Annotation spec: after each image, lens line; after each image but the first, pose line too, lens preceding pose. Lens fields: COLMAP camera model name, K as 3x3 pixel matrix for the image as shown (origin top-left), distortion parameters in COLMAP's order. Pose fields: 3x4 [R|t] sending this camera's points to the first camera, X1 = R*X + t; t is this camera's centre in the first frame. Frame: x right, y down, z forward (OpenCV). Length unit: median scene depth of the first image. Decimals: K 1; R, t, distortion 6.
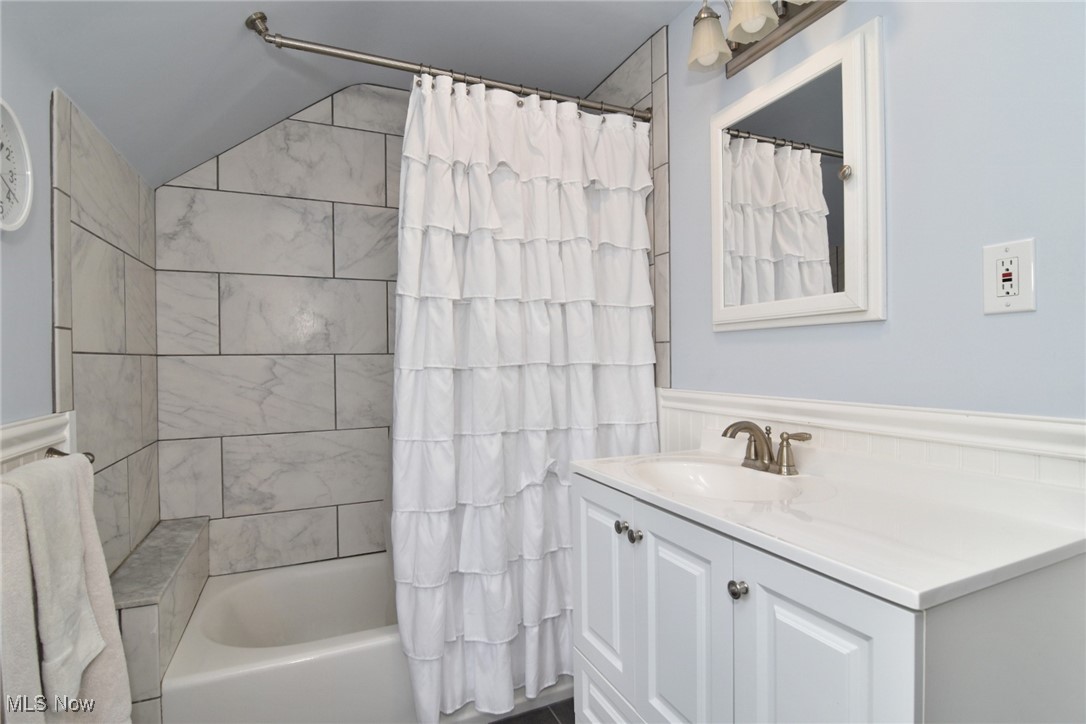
lens RADIAL K [[544.7, 0, 543.0], [0, 544.7, 362.0], [0, 0, 1]] dist [-0.000799, -0.018414]
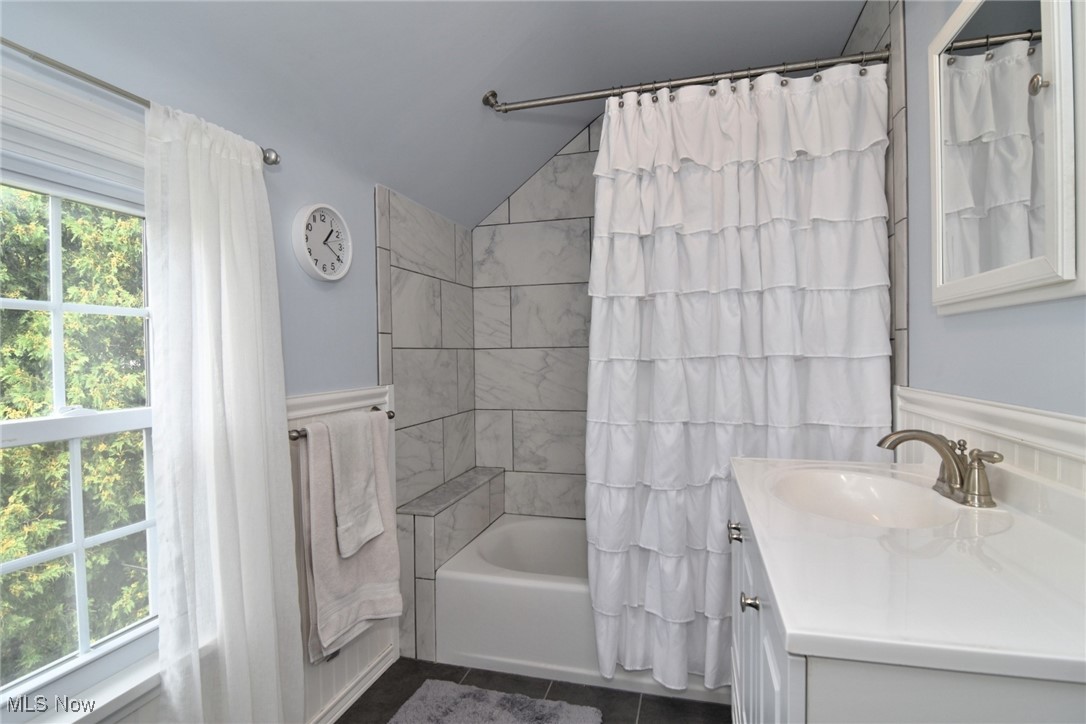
lens RADIAL K [[544.7, 0, 543.0], [0, 544.7, 362.0], [0, 0, 1]] dist [-0.000799, -0.018414]
pose [[0.761820, 0.010944, -0.647696, 0.379515], [0.001314, 0.999829, 0.018439, -0.004420], [0.647787, -0.014898, 0.761675, 0.043292]]
